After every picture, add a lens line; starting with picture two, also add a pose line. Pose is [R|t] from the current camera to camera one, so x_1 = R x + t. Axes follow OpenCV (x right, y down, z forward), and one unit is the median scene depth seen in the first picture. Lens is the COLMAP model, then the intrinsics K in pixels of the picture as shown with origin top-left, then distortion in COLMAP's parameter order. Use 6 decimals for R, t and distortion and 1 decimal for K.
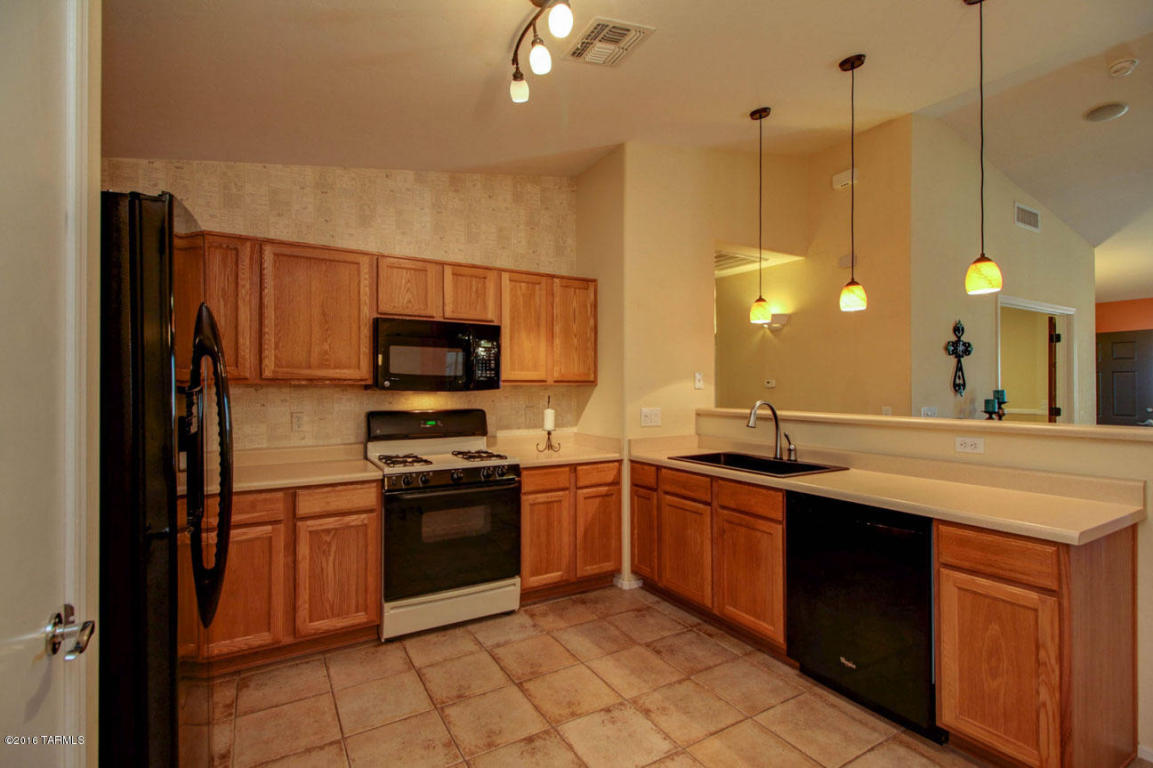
lens RADIAL K [[527.4, 0, 574.4], [0, 527.4, 383.7], [0, 0, 1]] dist [0.024176, -0.010007]
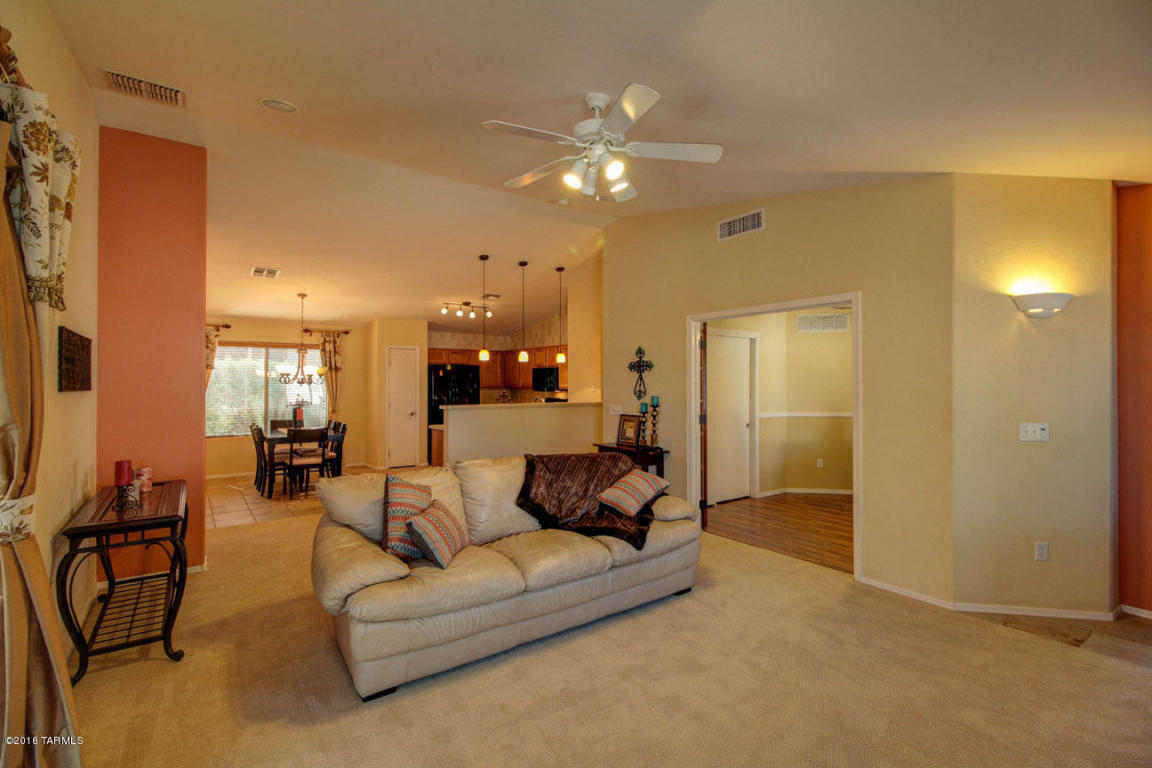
lens RADIAL K [[526.9, 0, 573.1], [0, 526.9, 380.2], [0, 0, 1]] dist [0.024176, -0.010007]
pose [[0.094044, -0.008000, -0.995536, 2.721731], [0.006854, 0.999949, -0.007388, -0.026127], [0.995544, -0.006128, 0.094094, 0.897197]]
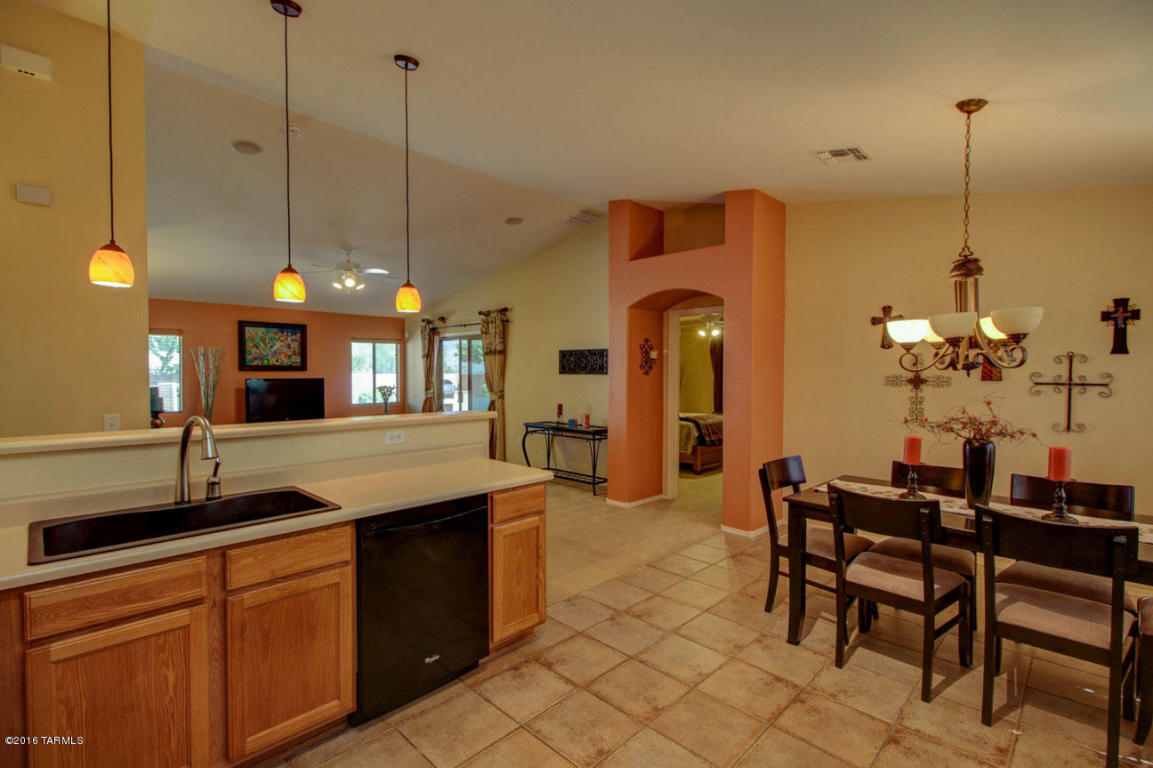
lens RADIAL K [[527.4, 0, 576.5], [0, 527.4, 383.3], [0, 0, 1]] dist [0.024176, -0.010007]
pose [[-0.259017, -0.020403, 0.965657, -0.388147], [-0.007470, 0.999789, 0.019121, -0.024381], [-0.965844, -0.002261, -0.259114, 0.706869]]
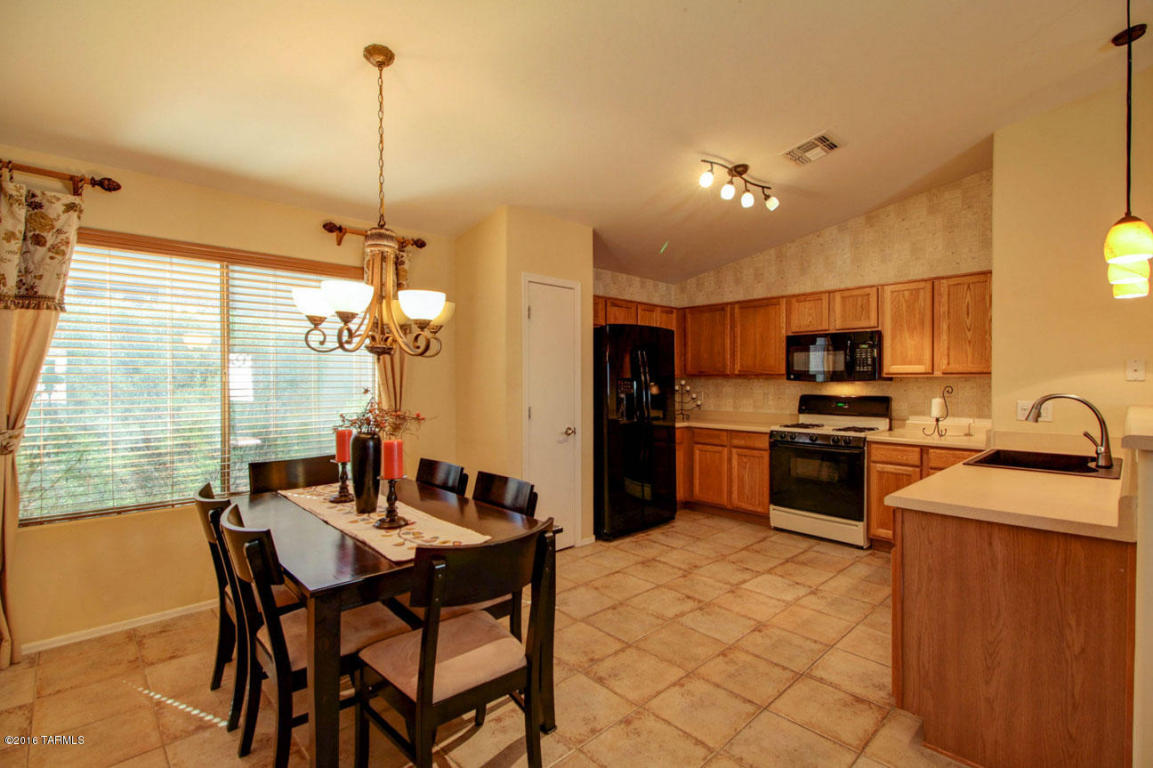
lens RADIAL K [[527.4, 0, 576.7], [0, 527.4, 384.6], [0, 0, 1]] dist [0.024176, -0.010007]
pose [[0.227131, 0.009696, -0.973816, 1.005514], [0.005329, 0.999923, 0.011199, 0.002579], [0.973850, -0.007733, 0.227061, 0.005338]]
